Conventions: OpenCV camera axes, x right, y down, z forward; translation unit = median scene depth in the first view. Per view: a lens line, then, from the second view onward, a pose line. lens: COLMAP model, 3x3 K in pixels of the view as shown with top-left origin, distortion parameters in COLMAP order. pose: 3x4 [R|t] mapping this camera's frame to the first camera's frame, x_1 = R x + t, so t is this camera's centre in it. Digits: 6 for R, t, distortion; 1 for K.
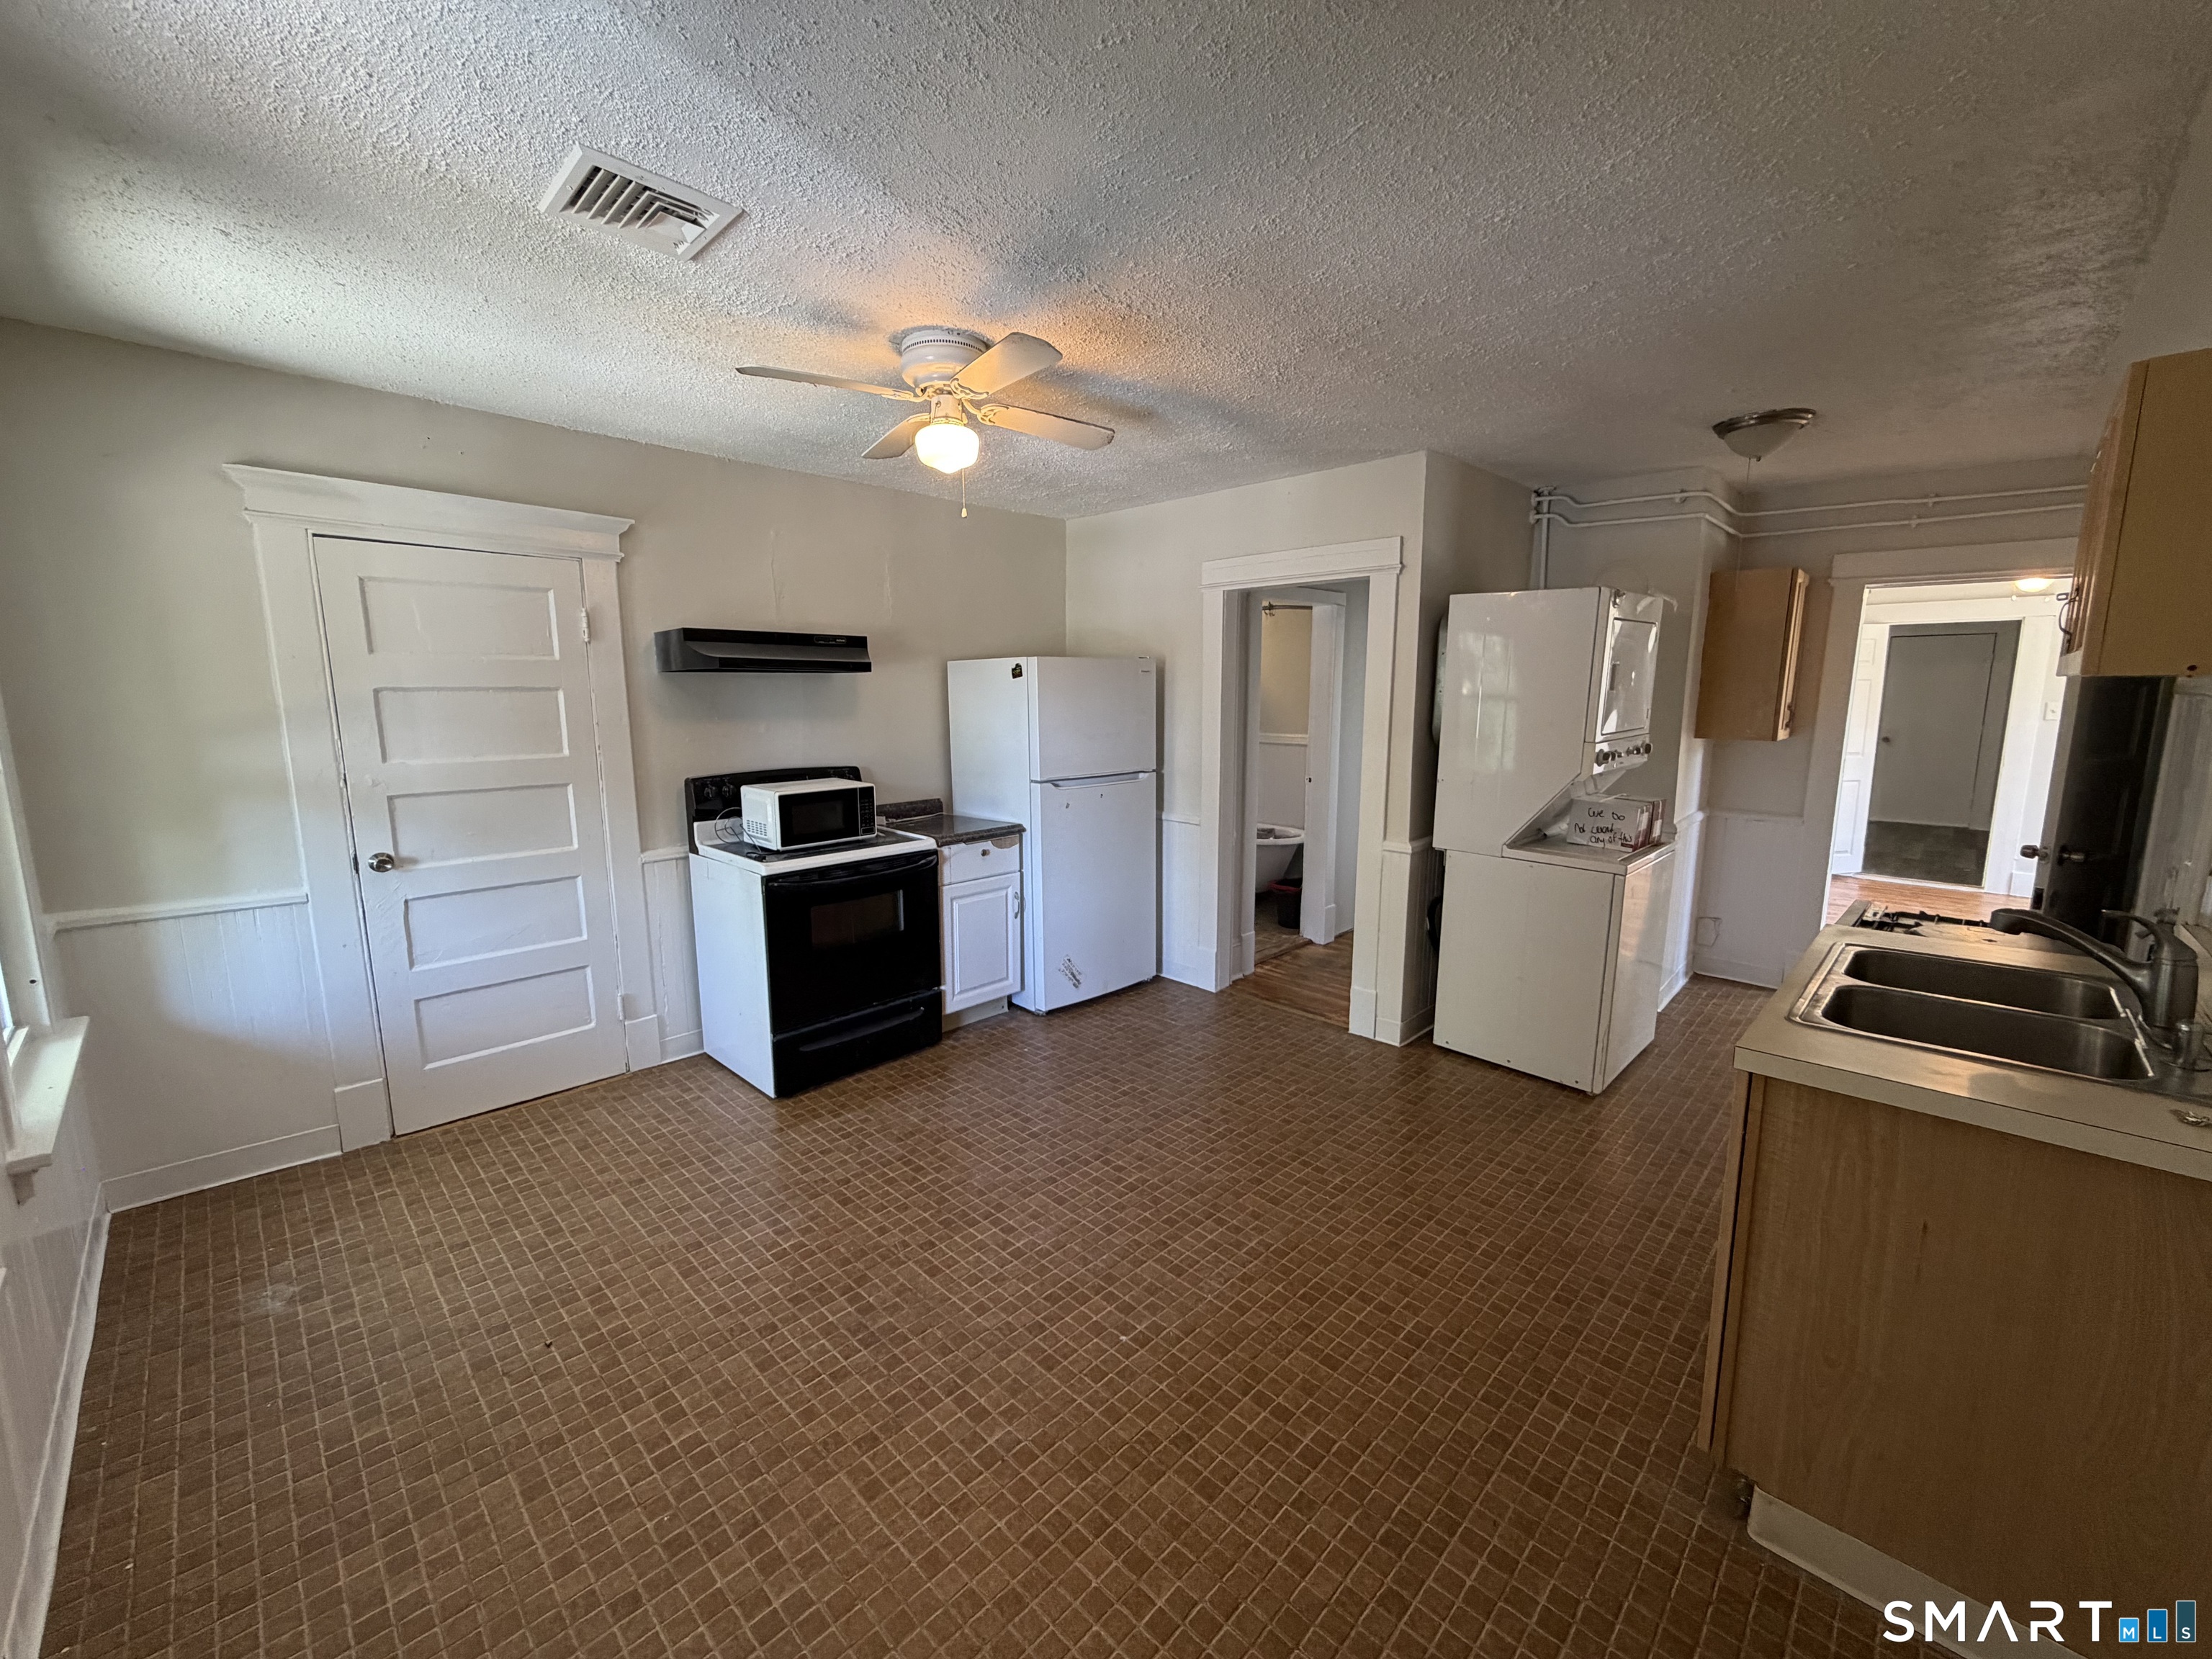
lens RADIAL K [[884.4, 0, 1104.5], [0, 884.4, 825.6], [0, 0, 1]] dist [0.001582, -0.001502]
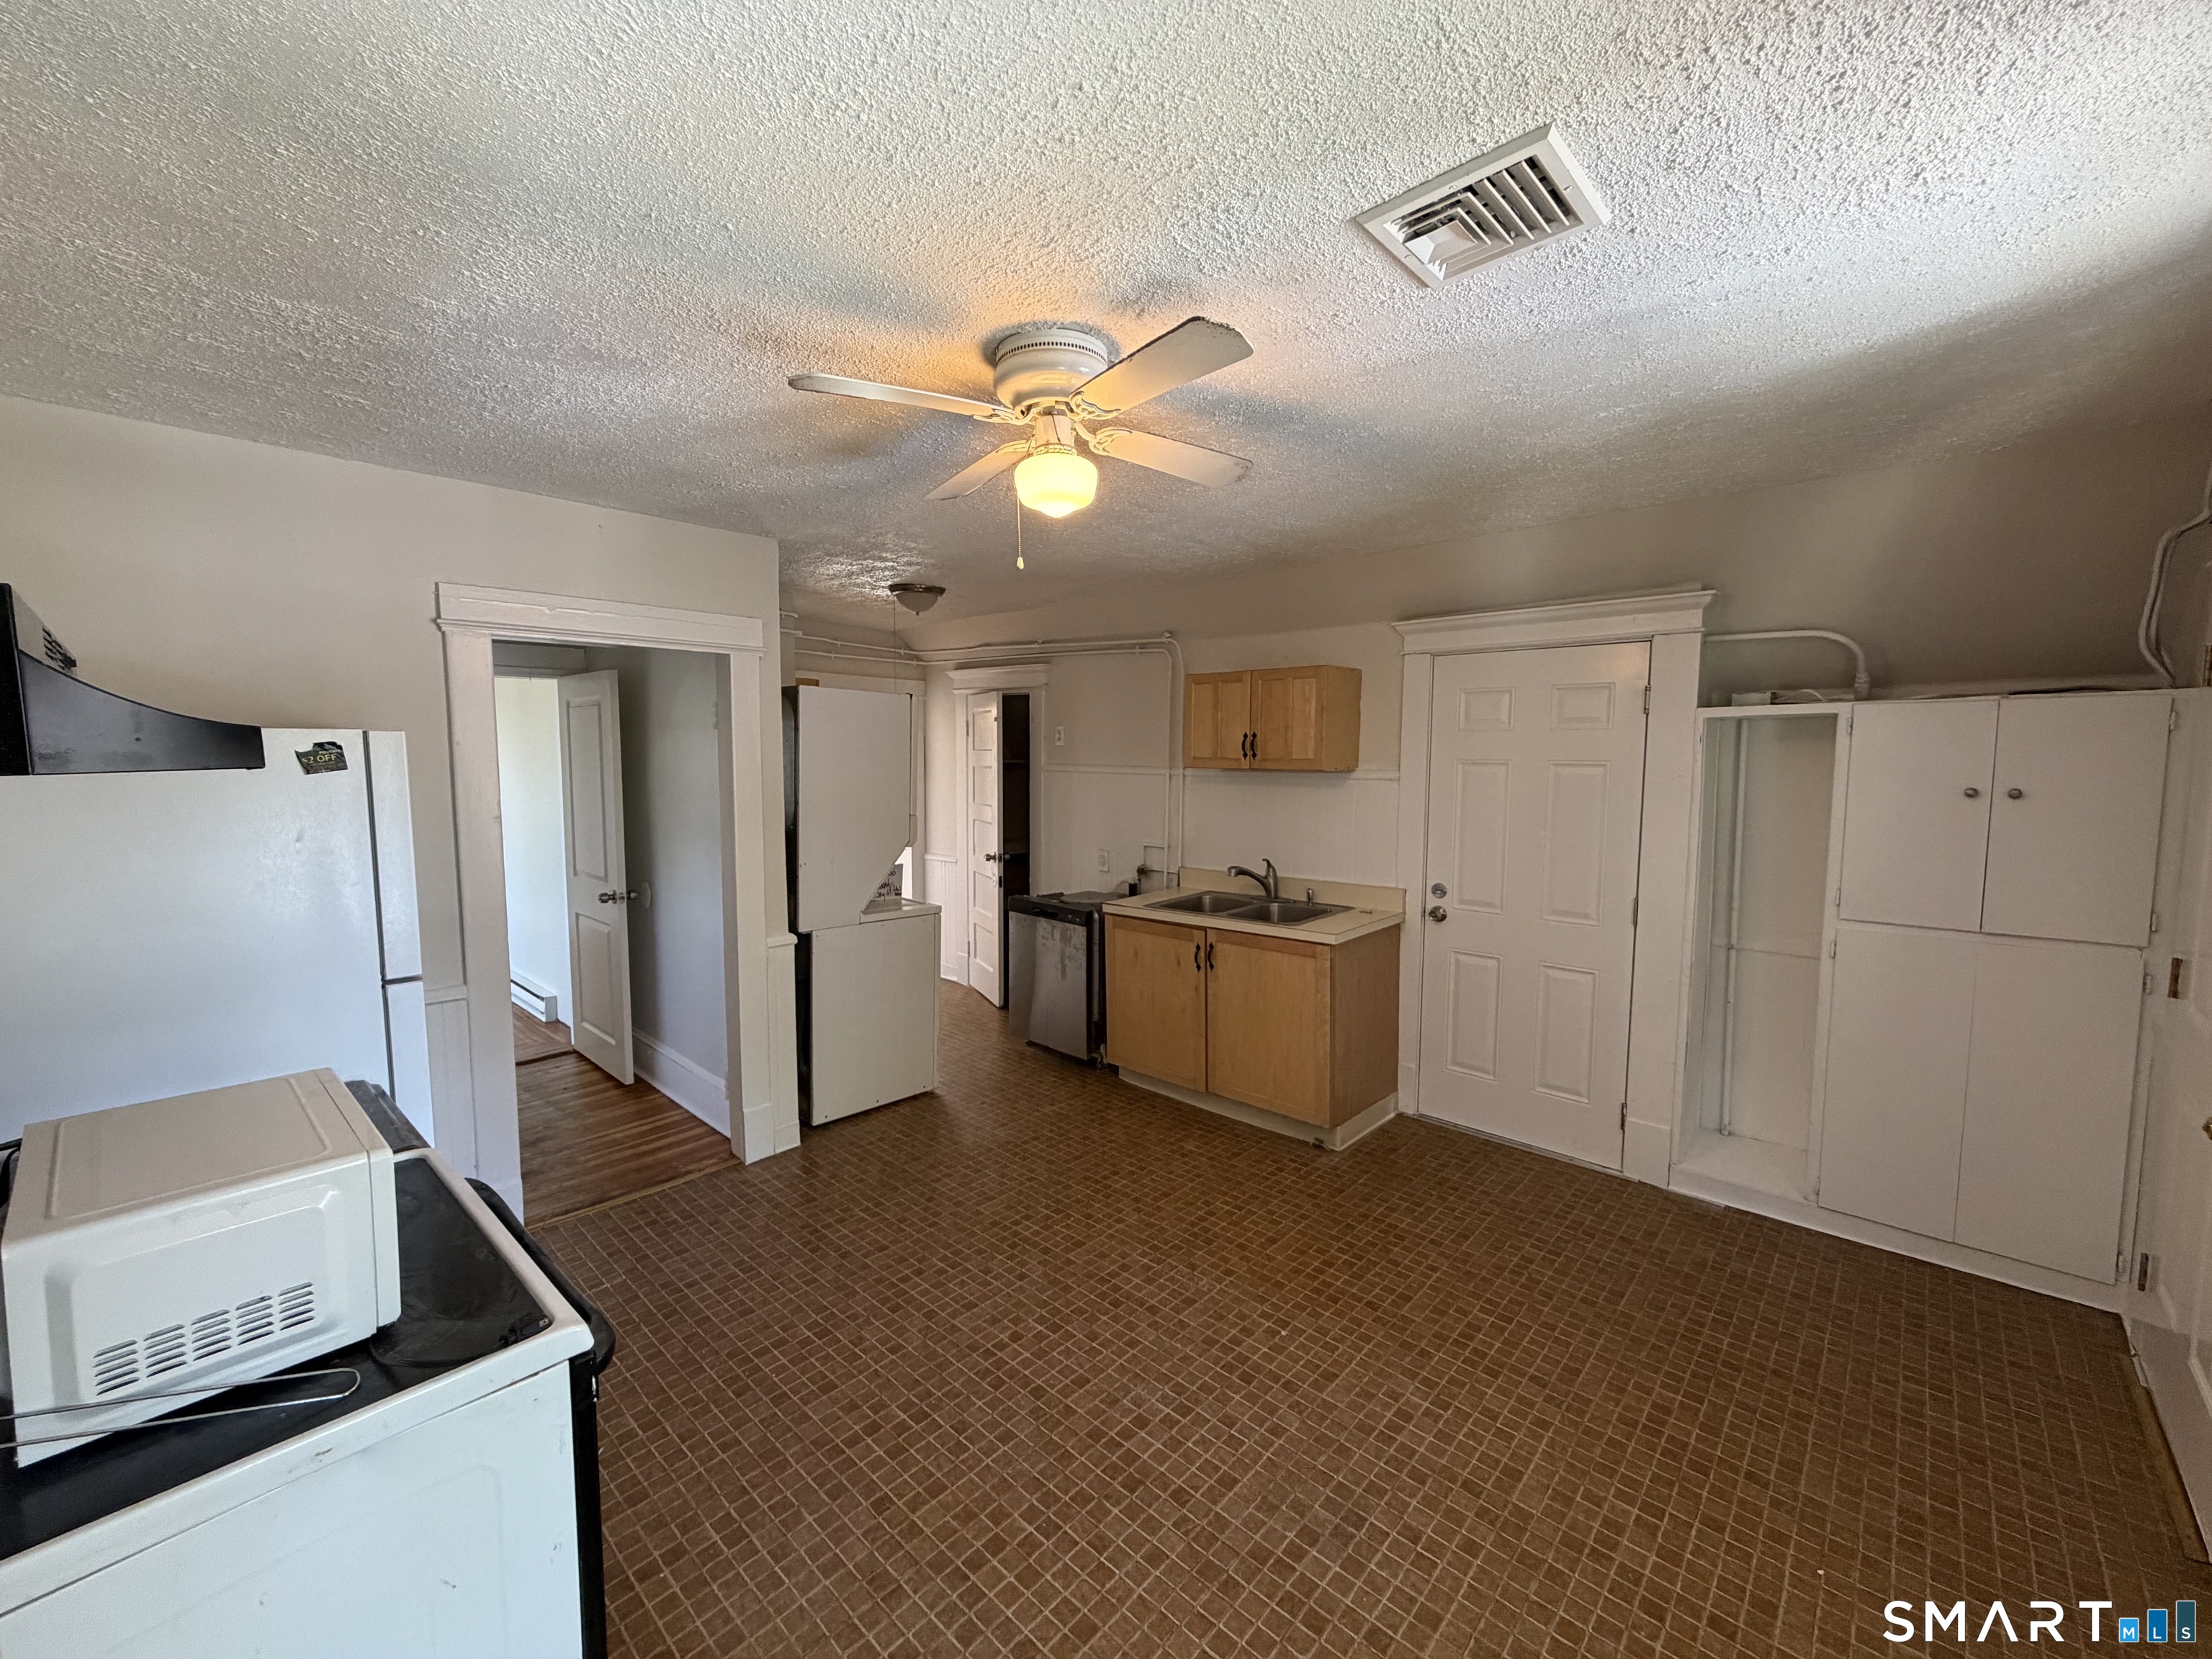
lens RADIAL K [[884.4, 0, 1099.8], [0, 884.4, 823.8], [0, 0, 1]] dist [0.001582, -0.001502]
pose [[-0.030000, -0.078734, 0.996444, -0.793608], [0.150745, 0.985134, 0.082379, -0.161666], [-0.988117, 0.152681, -0.017686, 0.843688]]
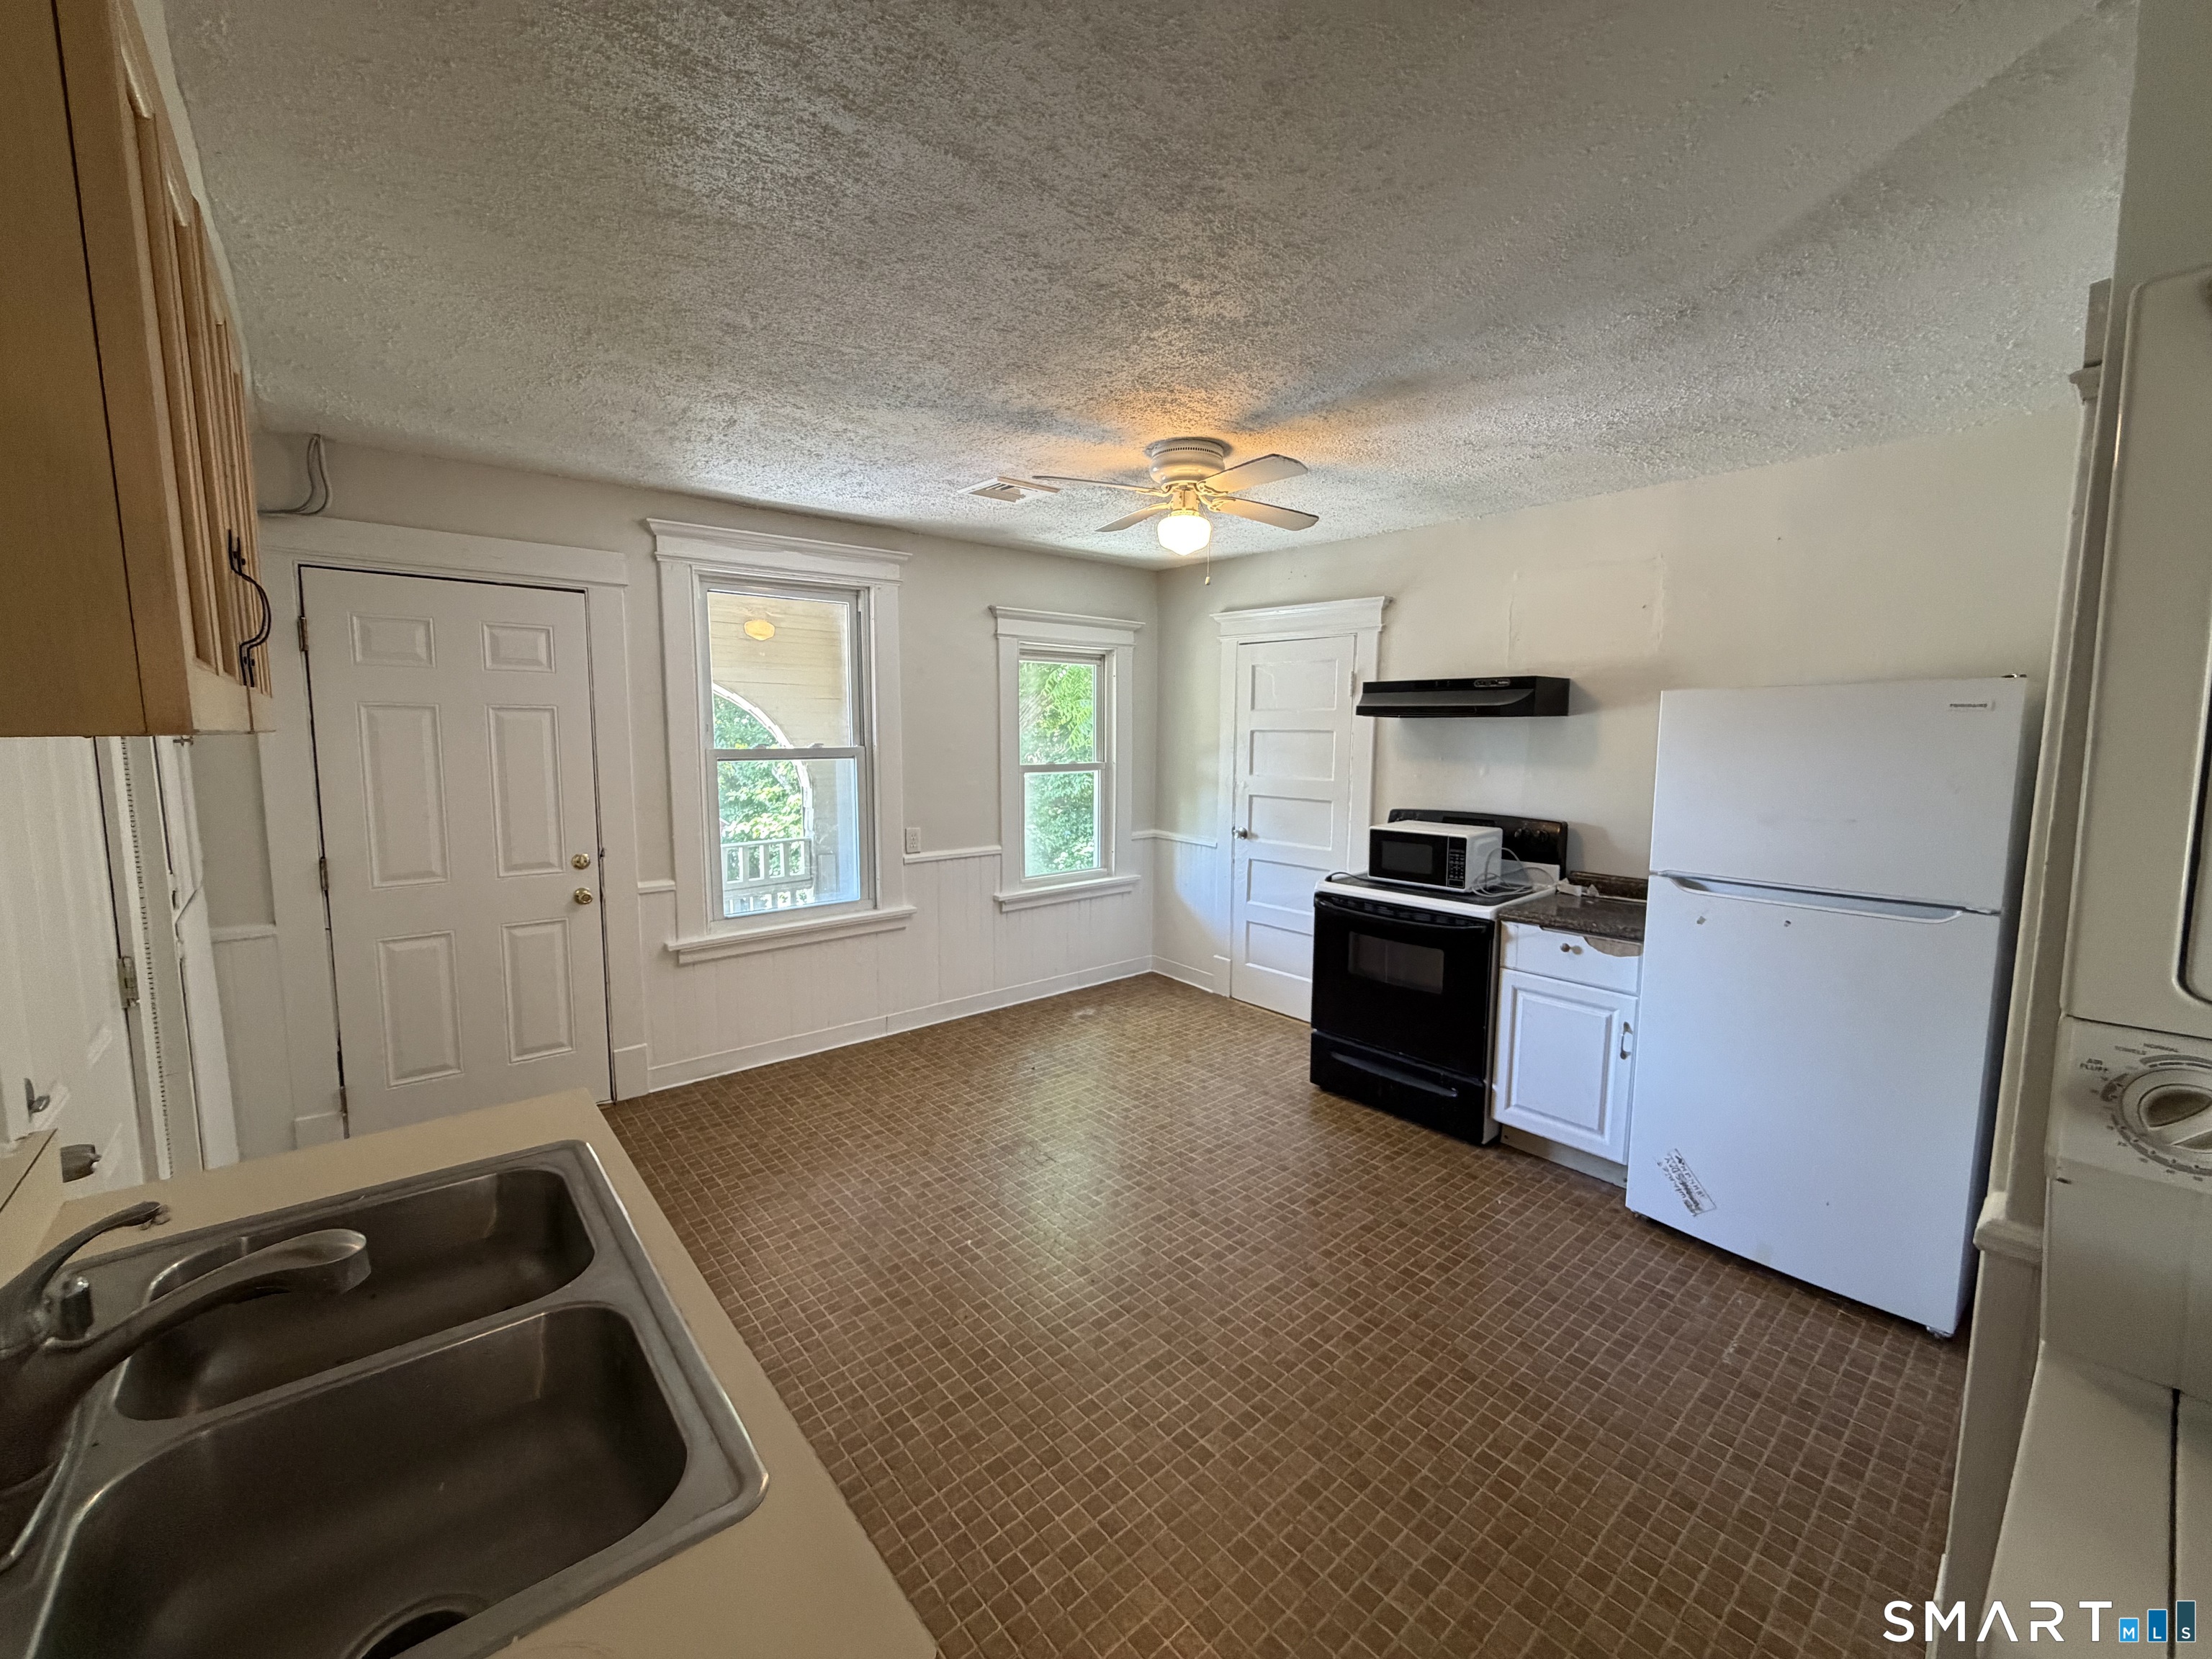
lens RADIAL K [[884.4, 0, 1089.8], [0, 884.4, 827.0], [0, 0, 1]] dist [0.001582, -0.001502]
pose [[-0.097799, 0.114508, -0.988597, 0.872885], [-0.156401, 0.979247, 0.128897, -0.142947], [0.982840, 0.167223, -0.077860, 0.851607]]
